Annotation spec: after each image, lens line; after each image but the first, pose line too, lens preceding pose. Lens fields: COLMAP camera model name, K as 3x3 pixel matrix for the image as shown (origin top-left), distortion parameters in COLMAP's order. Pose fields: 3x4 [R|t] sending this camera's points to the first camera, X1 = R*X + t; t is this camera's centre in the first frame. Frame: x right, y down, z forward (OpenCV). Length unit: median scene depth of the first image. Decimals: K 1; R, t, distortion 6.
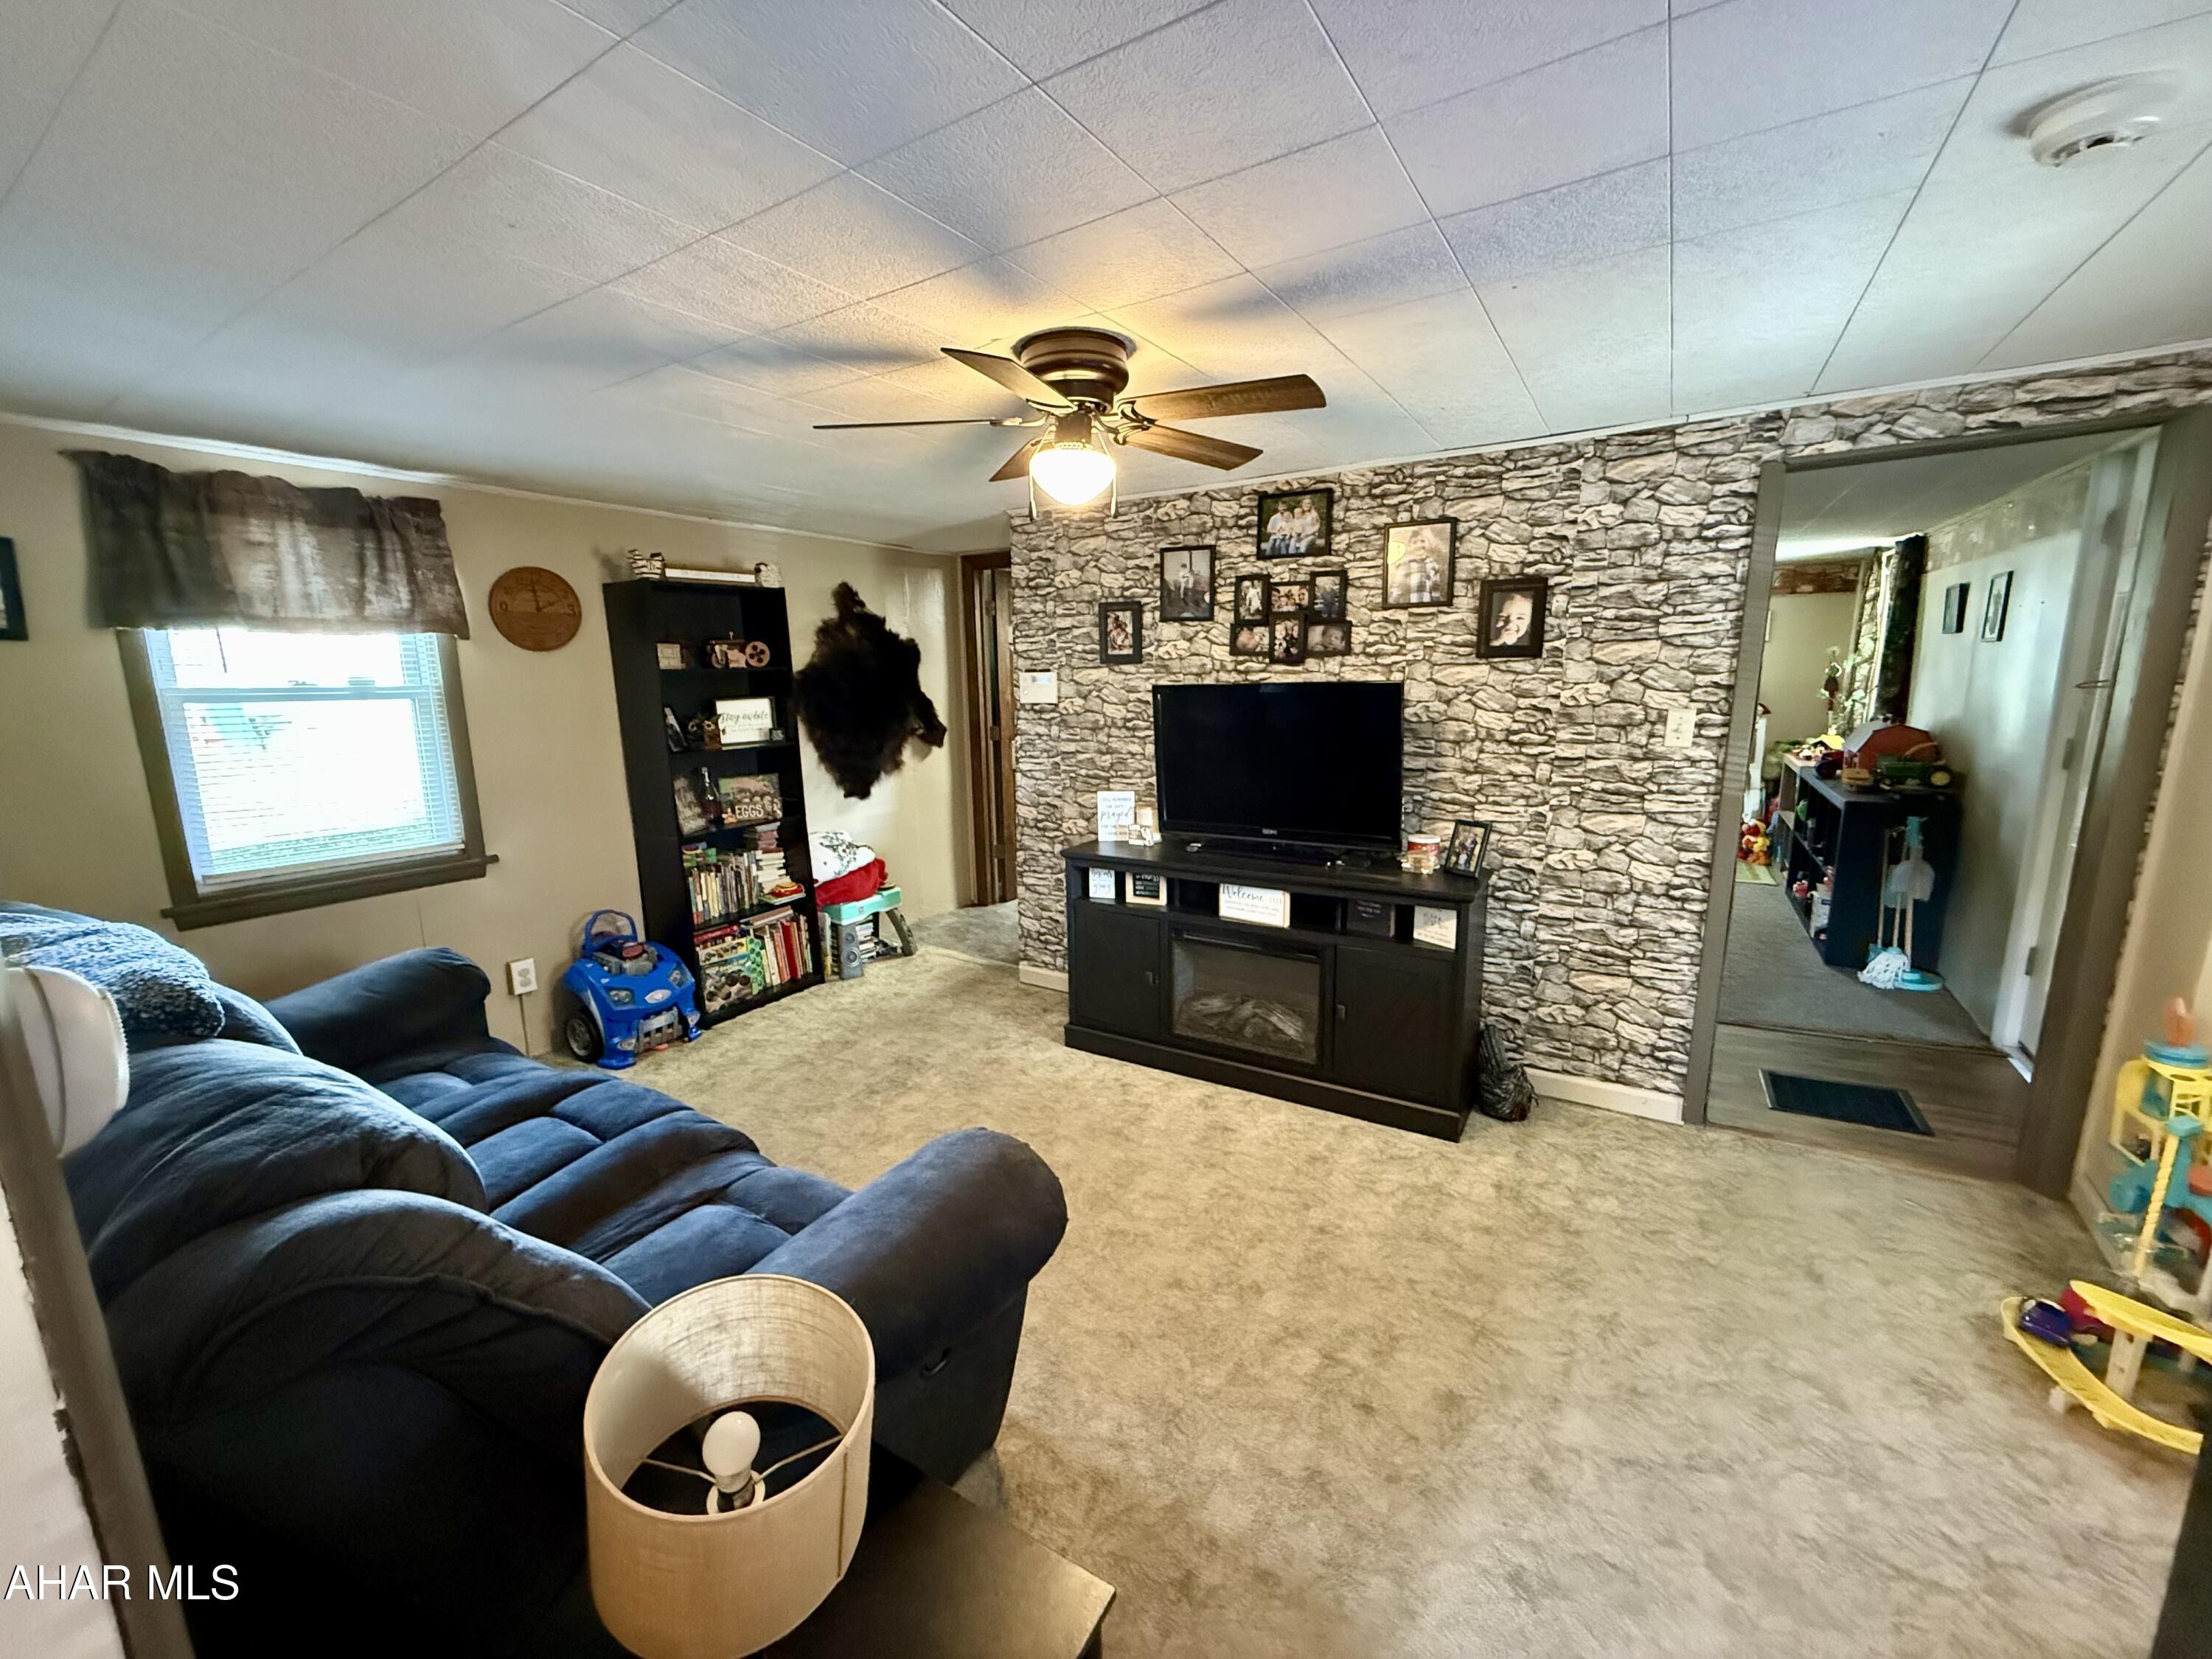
lens RADIAL K [[878.9, 0, 1099.1], [0, 878.9, 828.7], [0, 0, 1]] dist [0.001291, -0.000193]
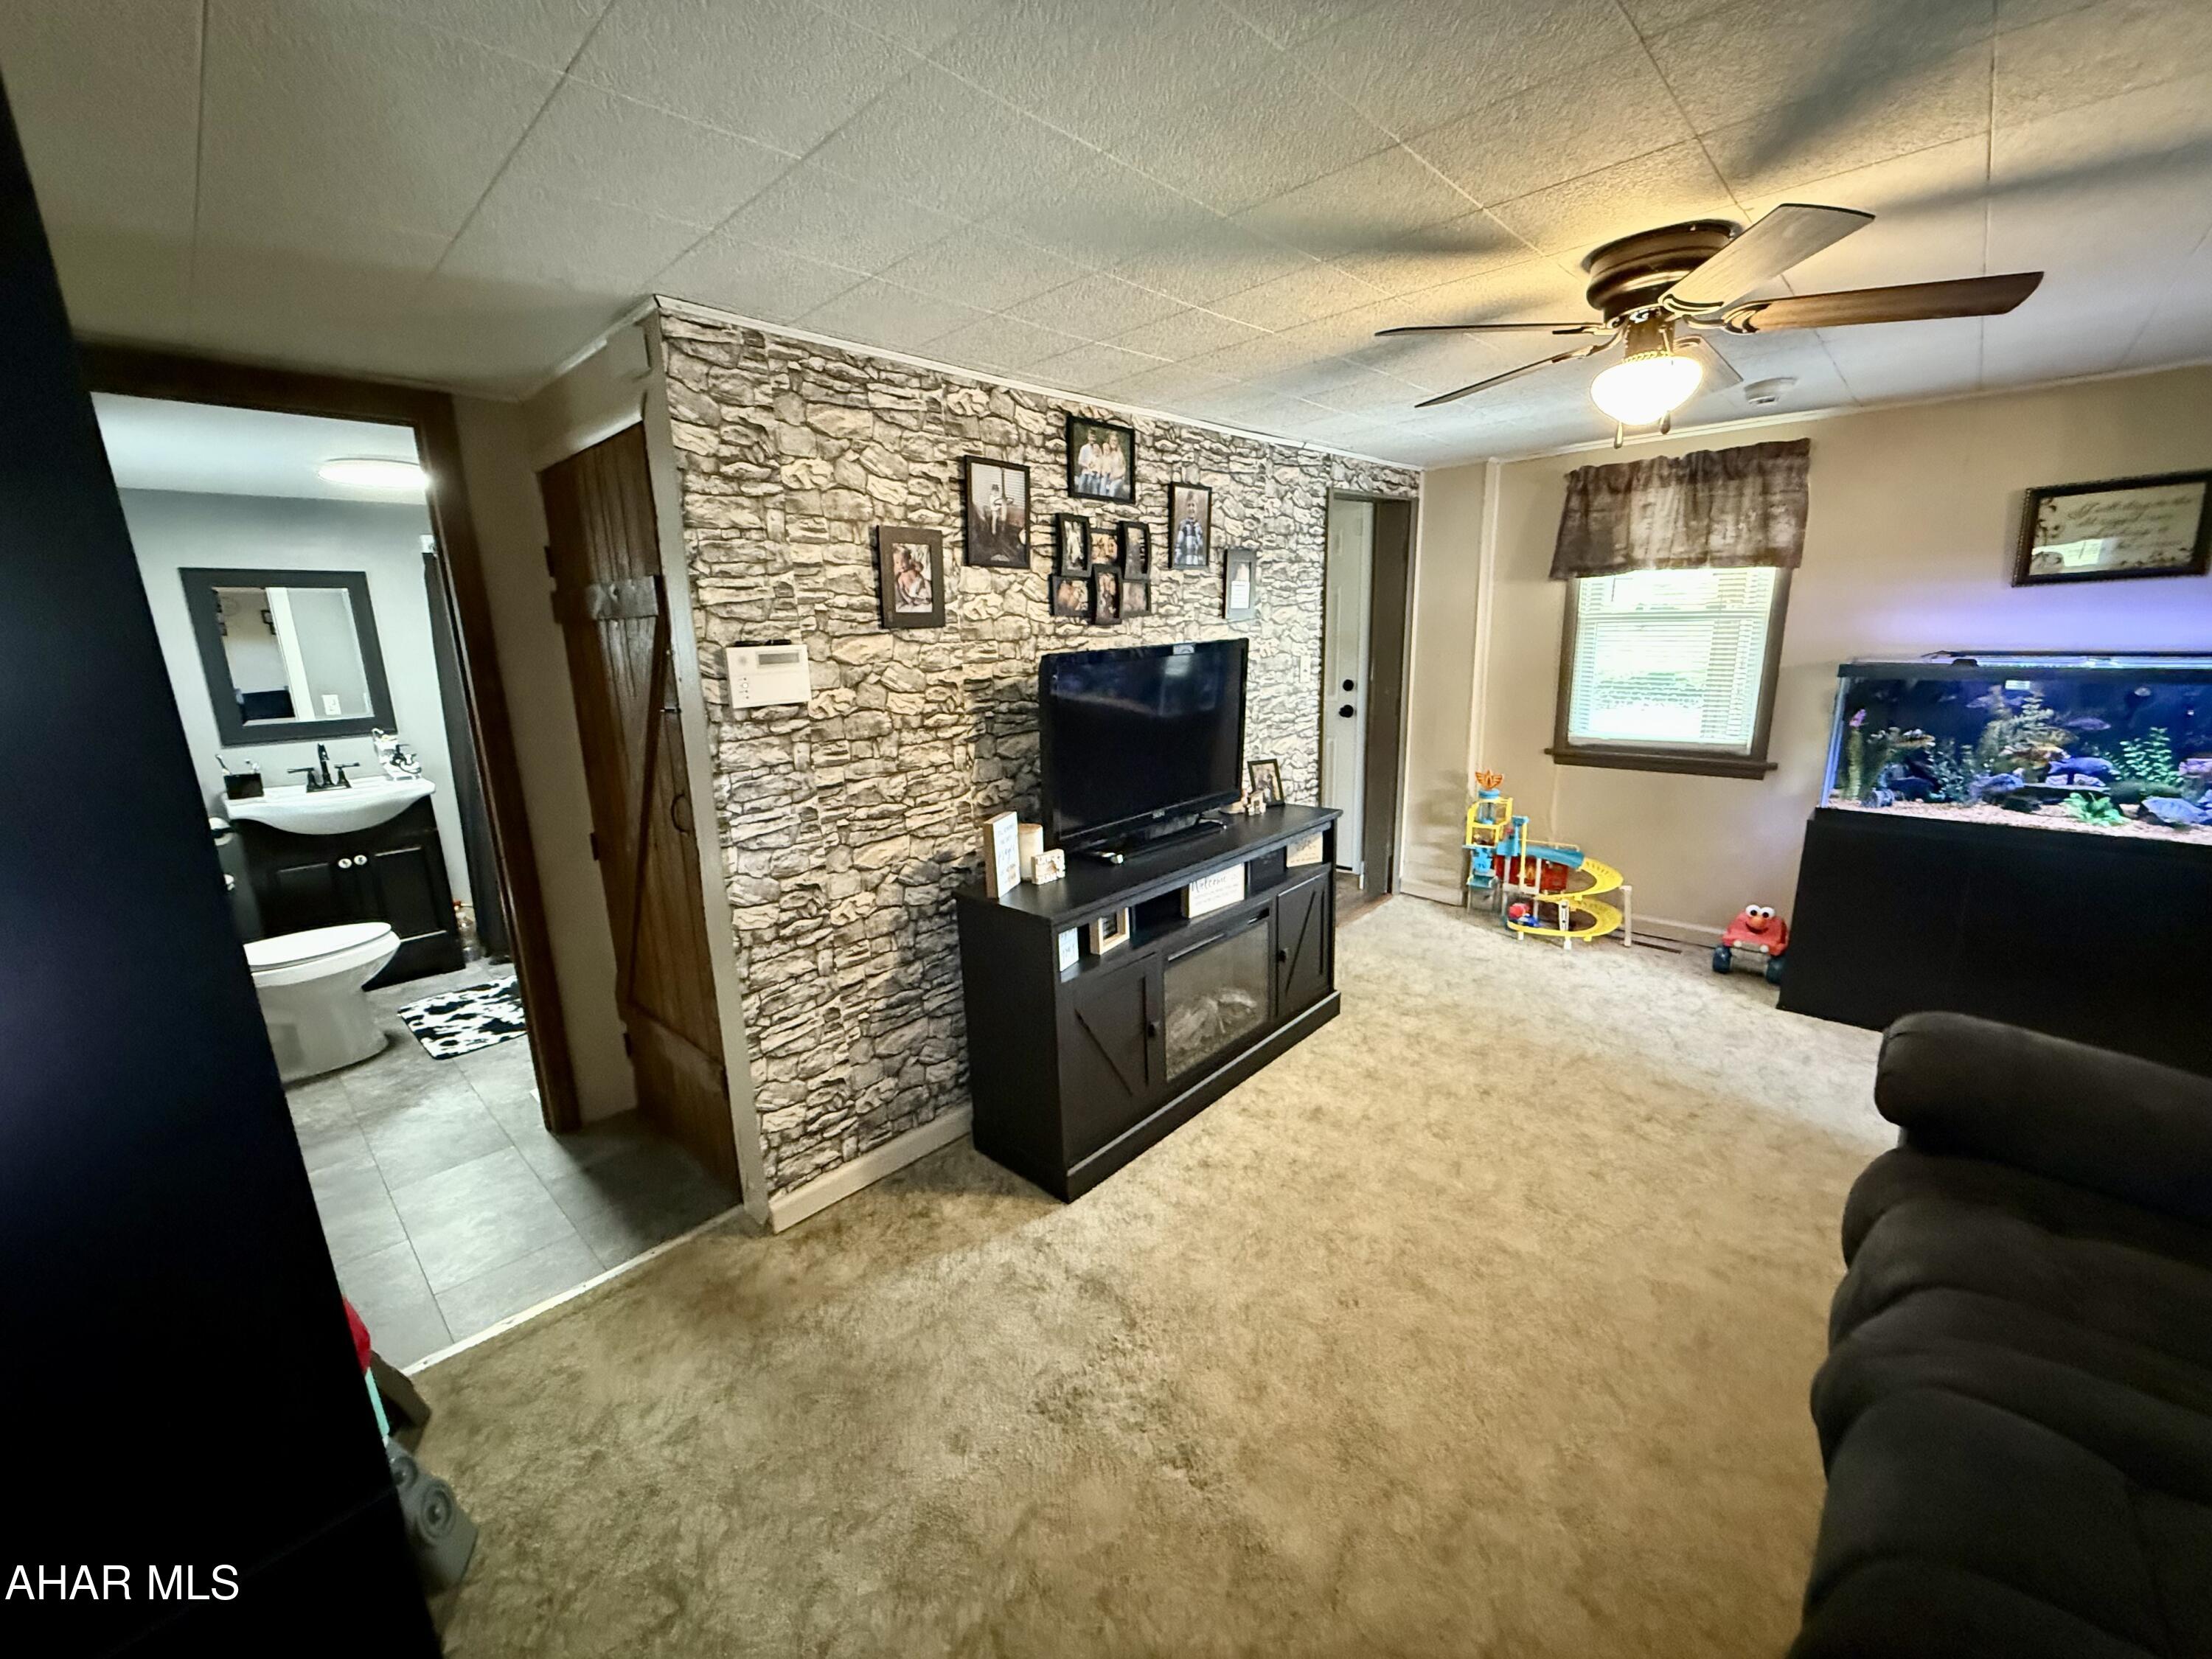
lens RADIAL K [[882.8, 0, 1106.9], [0, 882.8, 824.6], [0, 0, 1]] dist [-0.000750, -0.000366]
pose [[0.189582, -0.210056, 0.959133, -0.638759], [0.204241, 0.963917, 0.170734, -0.142479], [-0.960388, 0.163526, 0.225643, 0.810967]]
